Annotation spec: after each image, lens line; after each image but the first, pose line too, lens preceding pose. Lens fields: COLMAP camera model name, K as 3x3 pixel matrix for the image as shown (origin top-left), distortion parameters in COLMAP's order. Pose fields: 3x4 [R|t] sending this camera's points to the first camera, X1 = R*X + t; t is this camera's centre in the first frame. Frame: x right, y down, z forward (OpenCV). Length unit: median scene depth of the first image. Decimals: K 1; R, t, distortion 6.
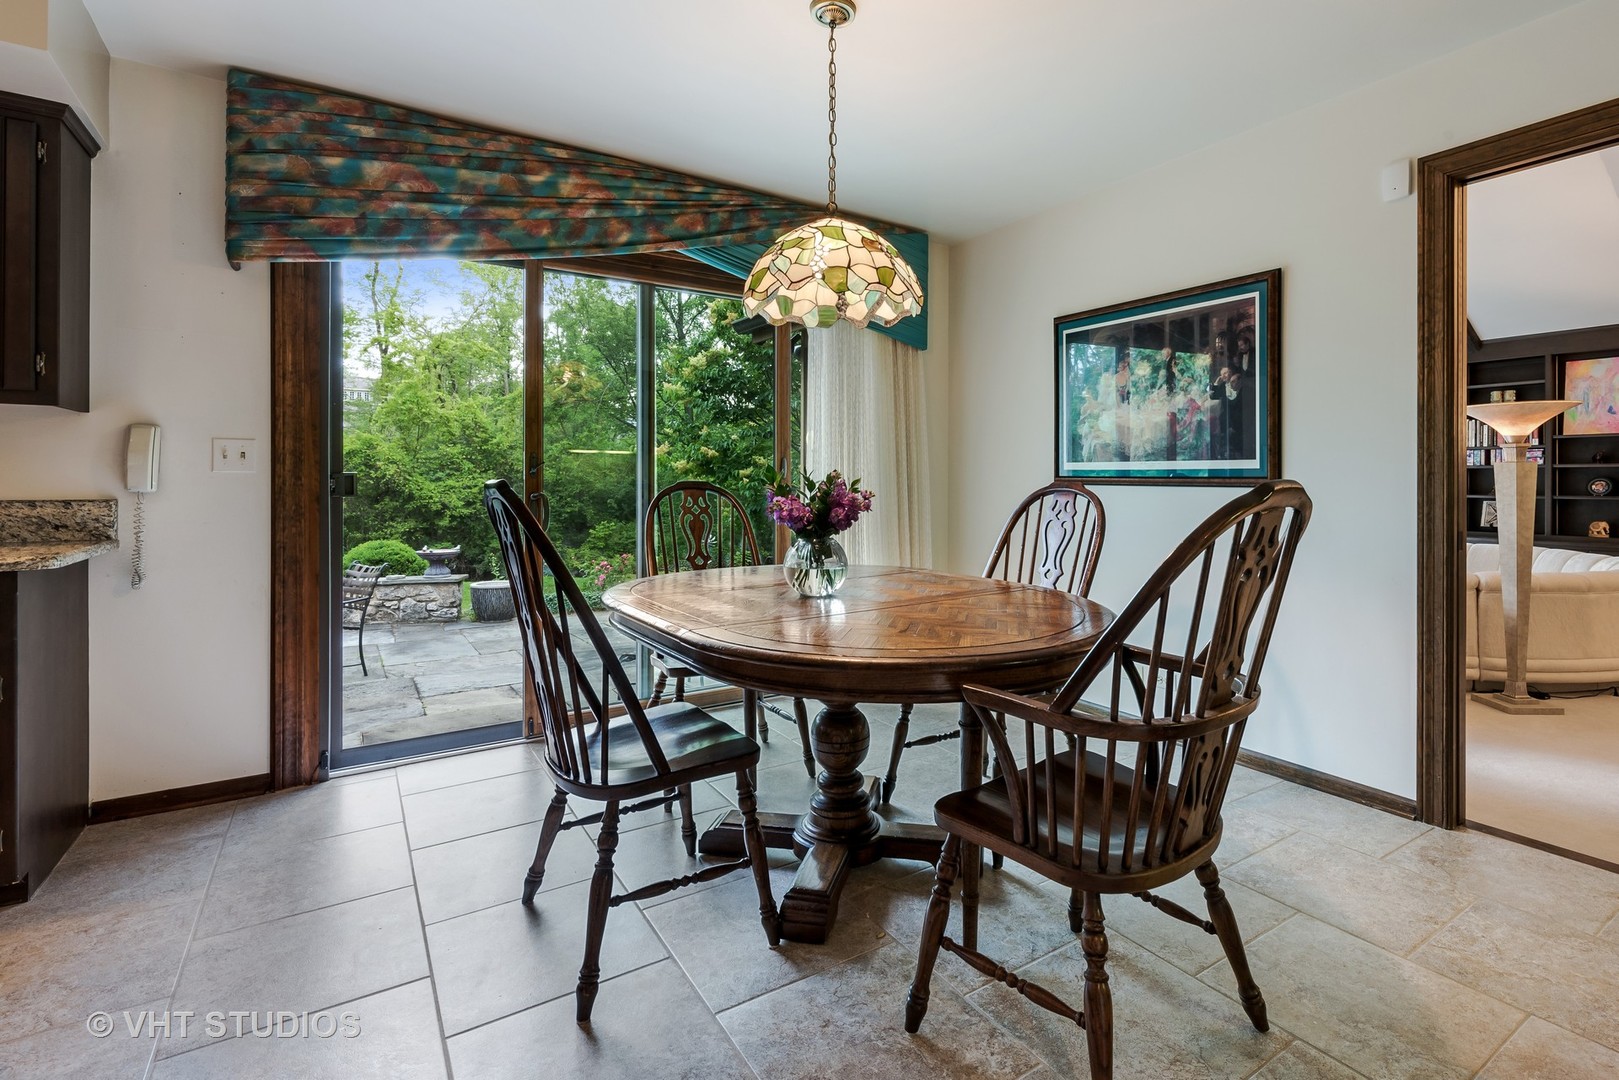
lens RADIAL K [[773.0, 0, 870.7], [0, 773.0, 476.1], [0, 0, 1]] dist [-0.001102, -0.000335]
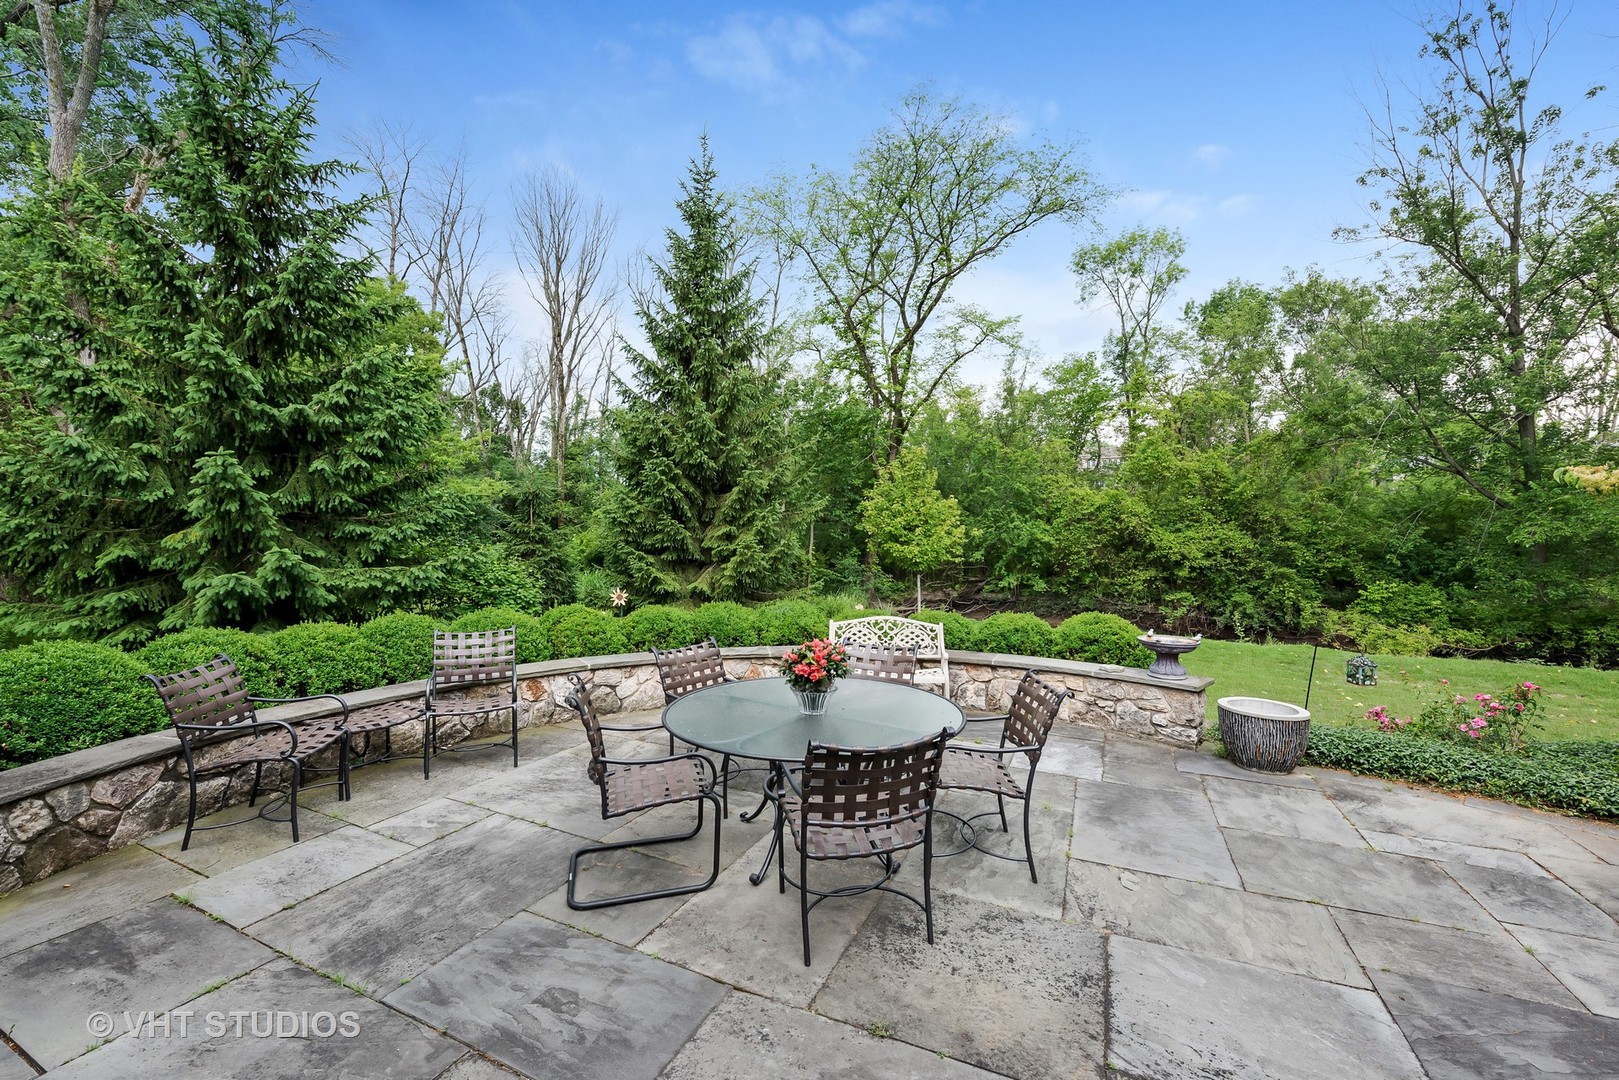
lens RADIAL K [[640.2, 0, 809.5], [0, 640.2, 540.0], [0, 0, 1]] dist [0.000199, -0.000121]
pose [[0.510530, 0.011621, -0.859781, -0.744369], [0.006980, 0.999820, 0.017659, -0.015381], [0.859832, -0.015017, 0.510357, 1.383943]]
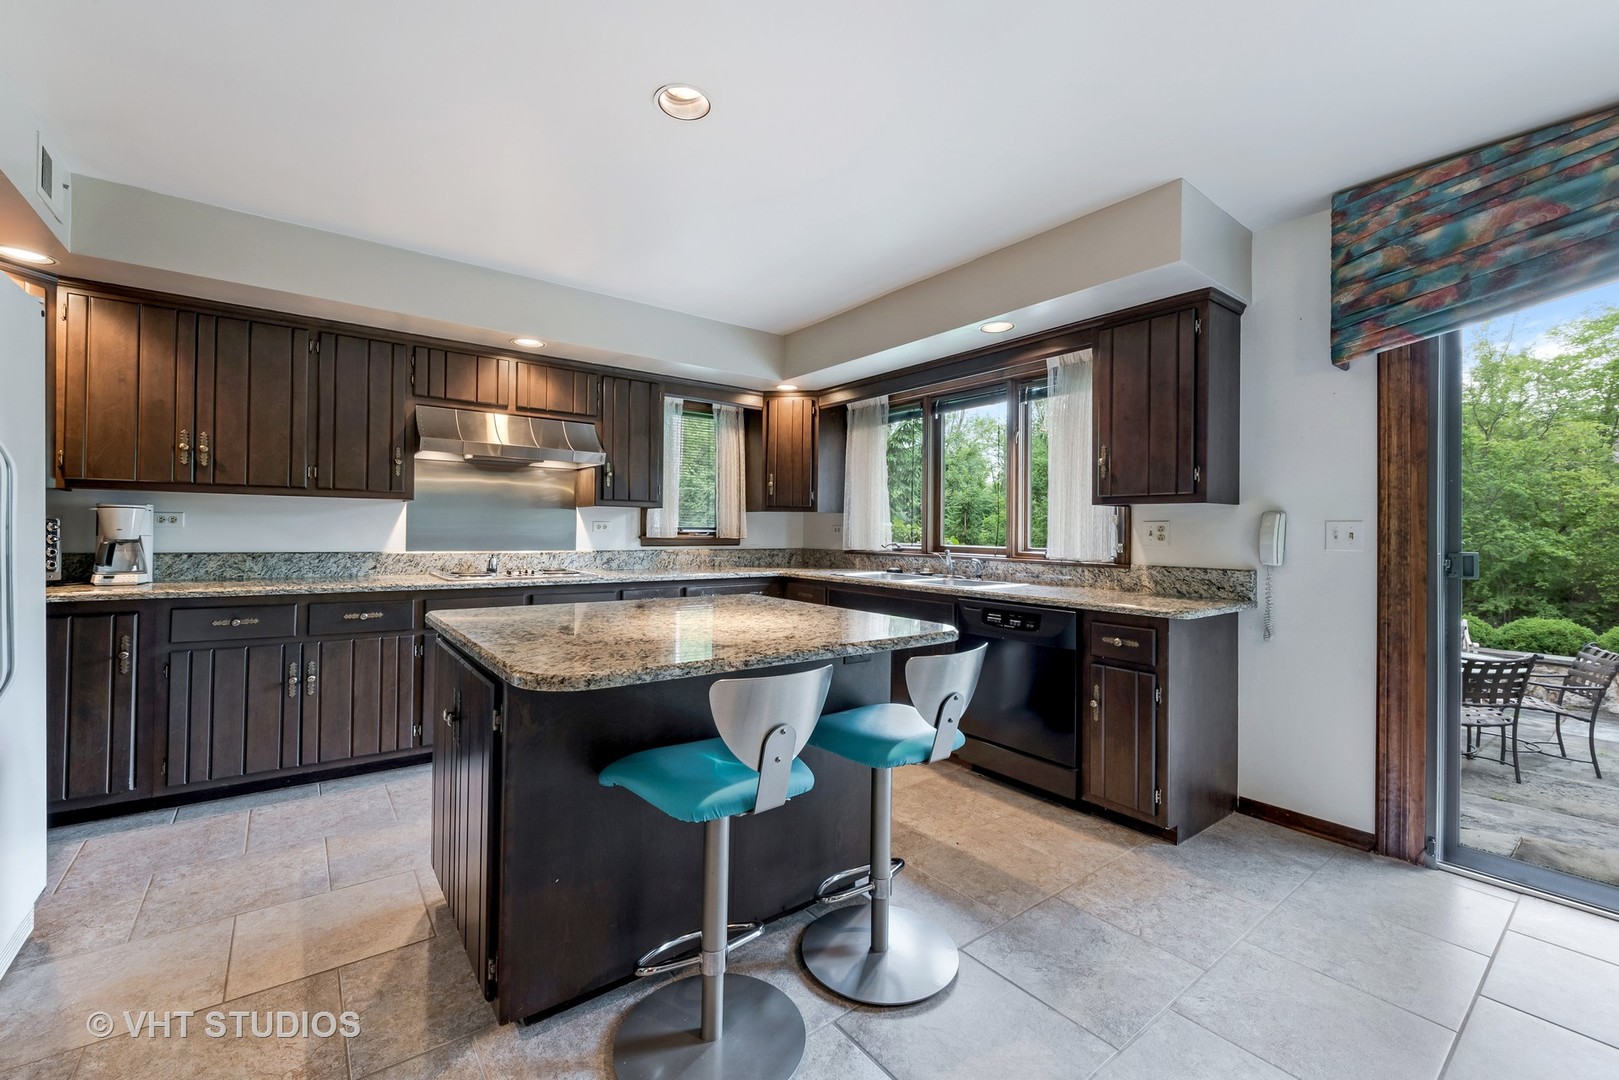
lens RADIAL K [[670.2, 0, 812.0], [0, 670.2, 526.6], [0, 0, 1]] dist [-0.002343, -0.000777]
pose [[0.057676, -0.007972, -0.998304, 0.096707], [-0.006160, 0.999946, -0.008341, -0.026373], [0.998316, 0.006630, 0.057624, 0.168809]]
